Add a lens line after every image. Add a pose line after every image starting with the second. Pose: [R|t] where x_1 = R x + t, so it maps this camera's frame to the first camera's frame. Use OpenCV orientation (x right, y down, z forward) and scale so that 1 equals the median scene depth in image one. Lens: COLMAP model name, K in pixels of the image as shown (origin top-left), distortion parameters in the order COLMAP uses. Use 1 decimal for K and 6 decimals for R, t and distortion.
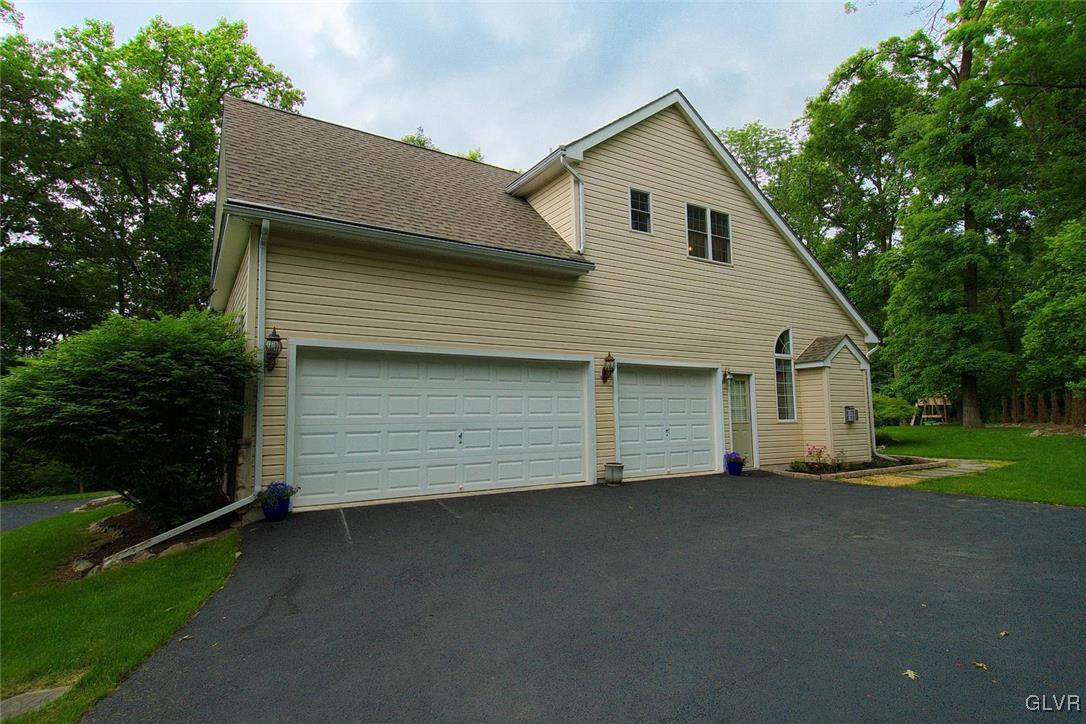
lens RADIAL K [[566.5, 0, 539.9], [0, 566.5, 362.9], [0, 0, 1]] dist [-0.002574, -0.003436]
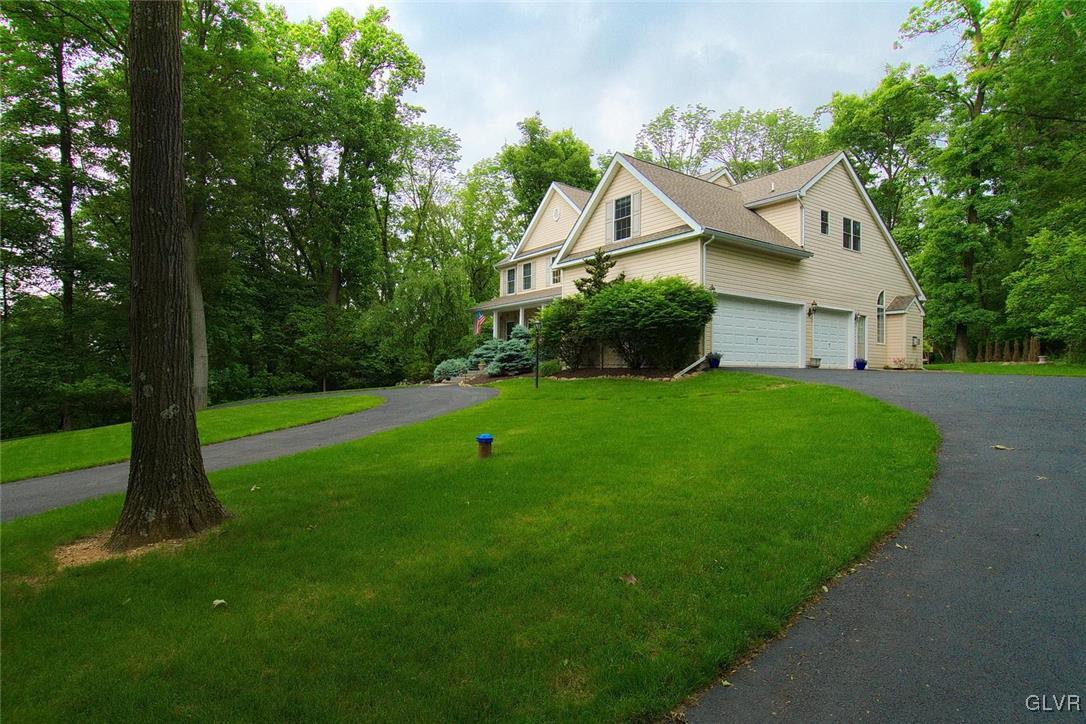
lens RADIAL K [[566.5, 0, 546.1], [0, 566.5, 362.6], [0, 0, 1]] dist [-0.002574, -0.003436]
pose [[0.997583, 0.023979, 0.065224, -0.558976], [-0.029422, 0.996048, 0.083807, 0.035982], [-0.062956, -0.085523, 0.994345, -0.533080]]
